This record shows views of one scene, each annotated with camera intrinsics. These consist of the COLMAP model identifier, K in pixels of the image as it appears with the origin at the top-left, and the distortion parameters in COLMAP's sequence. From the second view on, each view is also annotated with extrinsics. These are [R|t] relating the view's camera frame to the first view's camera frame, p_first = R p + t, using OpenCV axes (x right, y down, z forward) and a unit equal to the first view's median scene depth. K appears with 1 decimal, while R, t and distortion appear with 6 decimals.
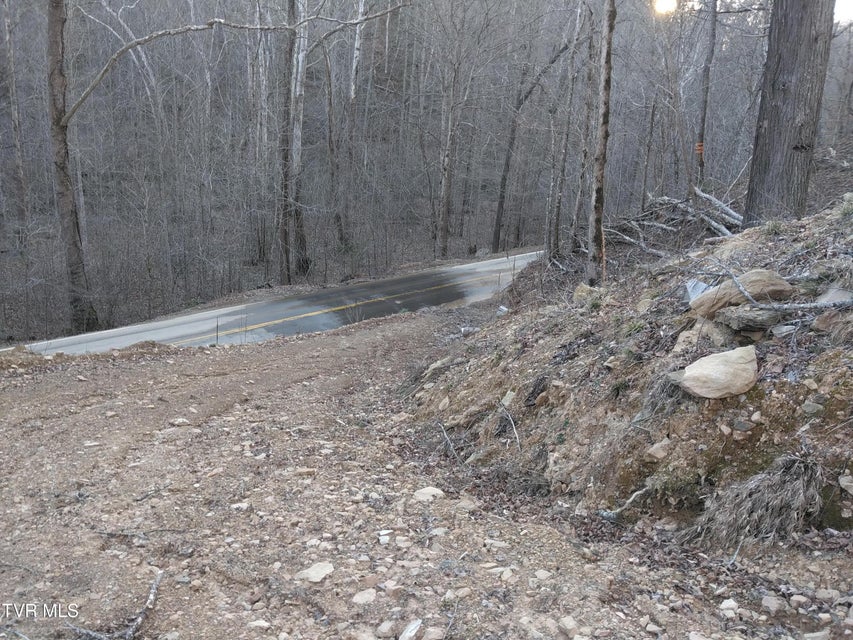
lens RADIAL K [[700.2, 0, 427.0], [0, 700.2, 319.0], [0, 0, 1]] dist [-0.005113, -0.001643]
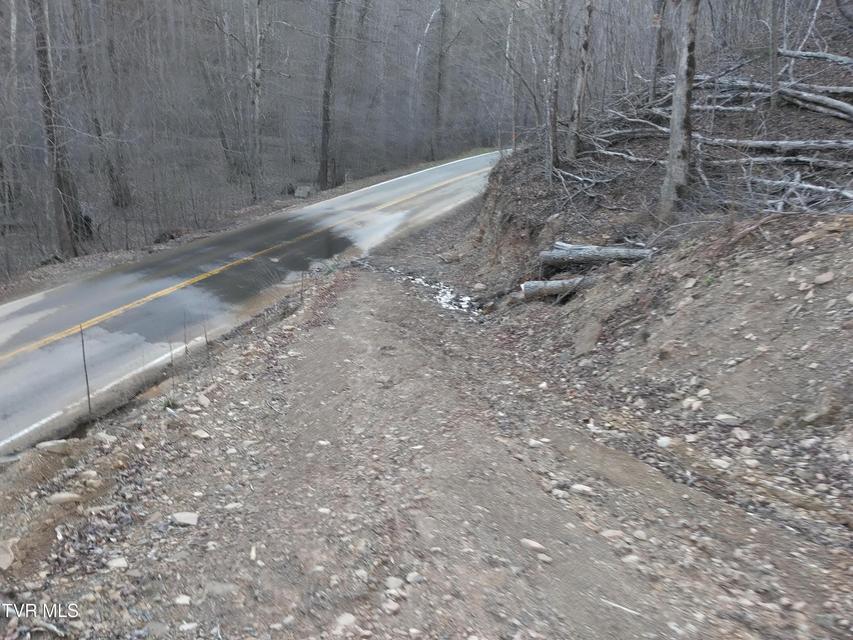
lens RADIAL K [[700.2, 0, 426.1], [0, 700.2, 321.6], [0, 0, 1]] dist [-0.005113, -0.001643]
pose [[0.927966, -0.147456, 0.342251, -0.144913], [0.119631, 0.987651, 0.101160, -0.015028], [-0.352942, -0.052930, 0.934147, 0.272878]]
